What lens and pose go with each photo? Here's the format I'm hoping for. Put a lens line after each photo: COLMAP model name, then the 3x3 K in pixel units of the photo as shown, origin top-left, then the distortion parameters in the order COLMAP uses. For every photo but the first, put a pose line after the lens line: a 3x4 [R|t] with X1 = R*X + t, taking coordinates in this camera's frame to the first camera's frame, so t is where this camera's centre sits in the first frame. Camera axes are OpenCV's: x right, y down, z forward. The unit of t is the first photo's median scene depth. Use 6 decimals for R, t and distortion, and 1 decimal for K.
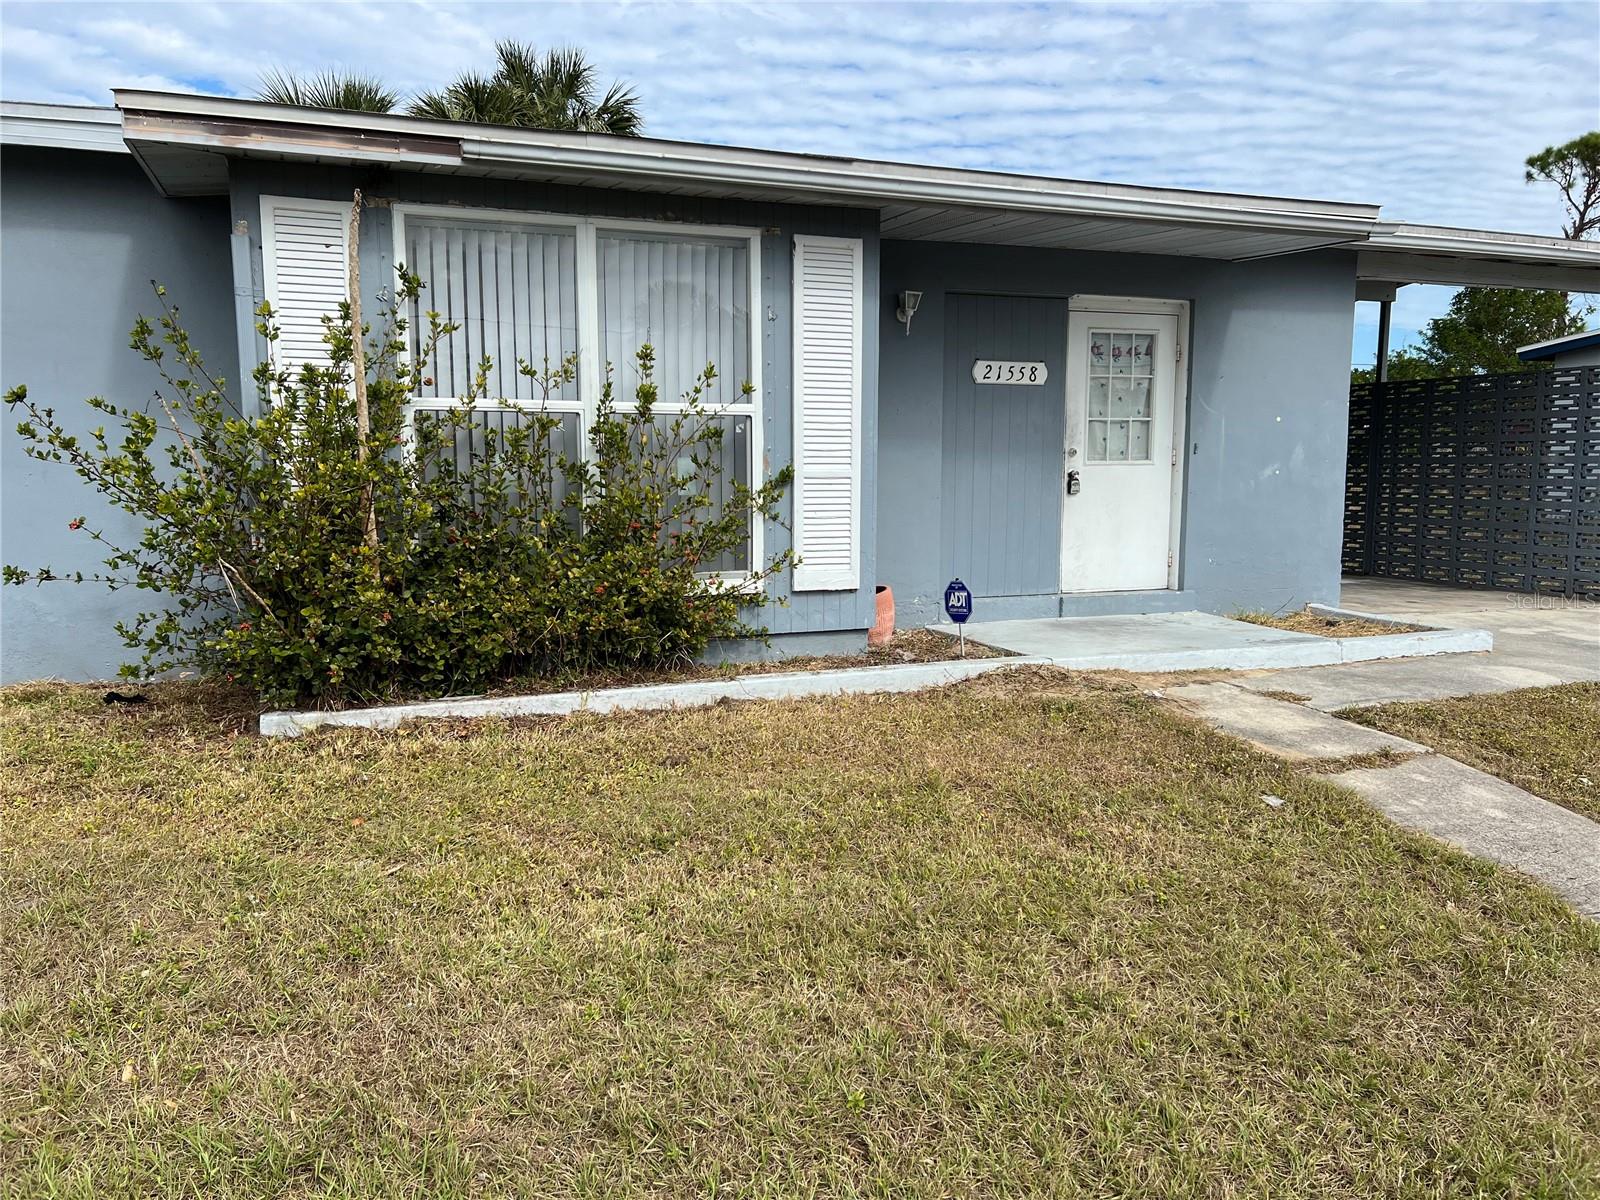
lens RADIAL K [[1216.9, 0, 734.6], [0, 1216.9, 606.5], [0, 0, 1]] dist [0.056588, -0.064153]
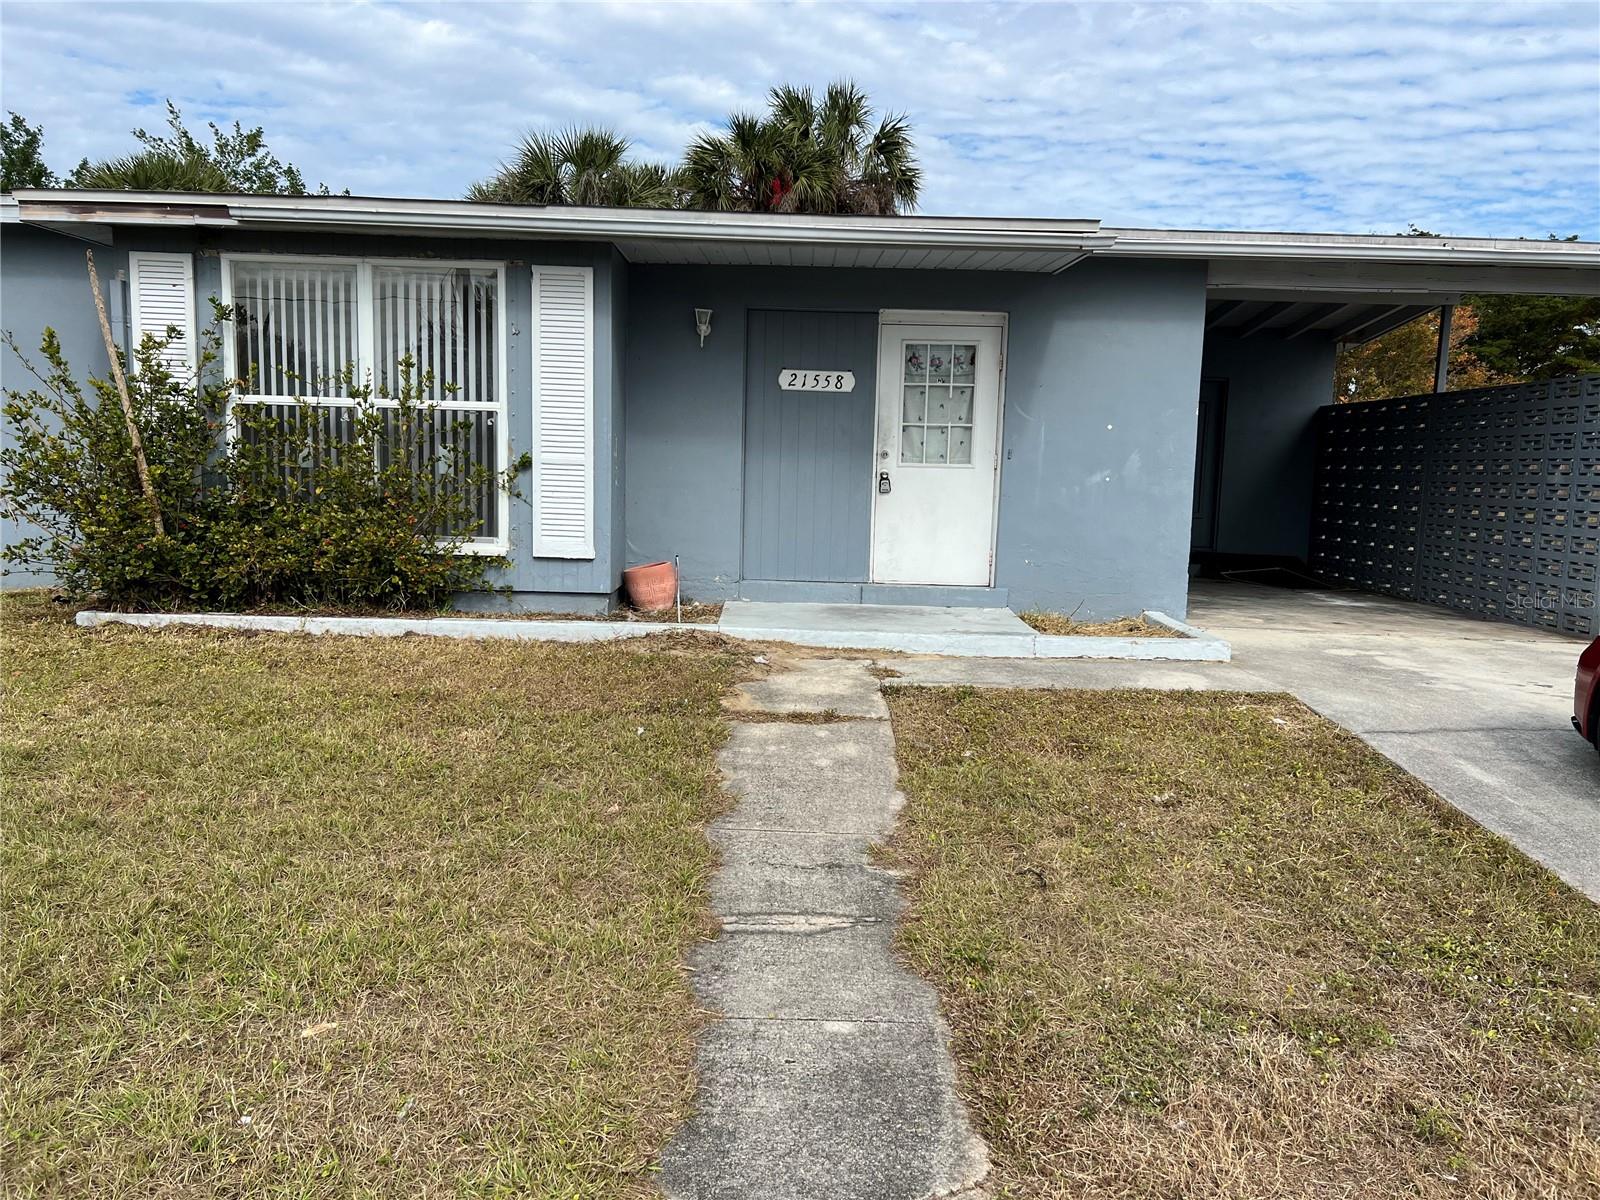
lens RADIAL K [[1216.9, 0, 804.1], [0, 1216.9, 613.9], [0, 0, 1]] dist [0.056588, -0.064153]
pose [[0.934750, 0.068471, -0.348645, 0.614953], [-0.070339, 0.997496, 0.007315, 0.013950], [0.348273, 0.017686, 0.937226, -0.042916]]
